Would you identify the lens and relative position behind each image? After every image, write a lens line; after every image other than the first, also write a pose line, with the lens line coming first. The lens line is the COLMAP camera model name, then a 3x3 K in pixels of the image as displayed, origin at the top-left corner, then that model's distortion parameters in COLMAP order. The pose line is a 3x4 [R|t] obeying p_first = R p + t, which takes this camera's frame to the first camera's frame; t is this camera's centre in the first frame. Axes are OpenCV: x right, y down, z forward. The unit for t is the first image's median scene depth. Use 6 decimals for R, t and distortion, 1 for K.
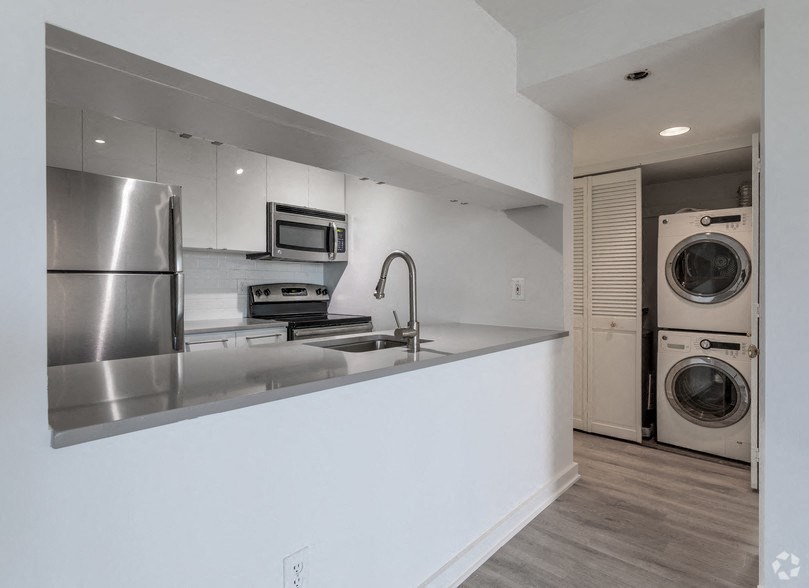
lens RADIAL K [[432.4, 0, 404.5], [0, 432.4, 294.0], [0, 0, 1]] dist [0.051421, 0.000160]
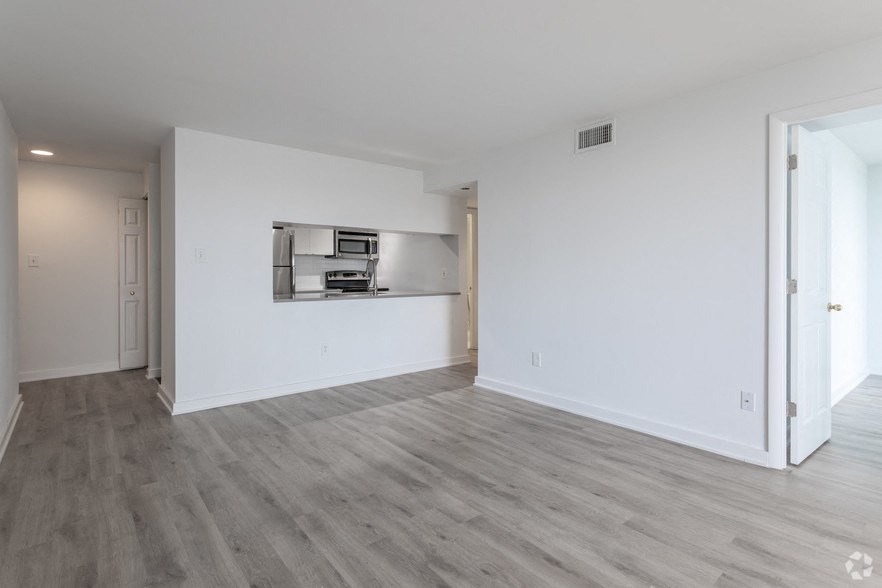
lens RADIAL K [[443.8, 0, 451.6], [0, 443.8, 280.4], [0, 0, 1]] dist [-0.004822, -0.000969]
pose [[0.991608, 0.003353, -0.129238, 0.453420], [-0.003566, 0.999993, -0.001414, 0.020257], [0.129232, 0.001862, 0.991613, -0.891434]]
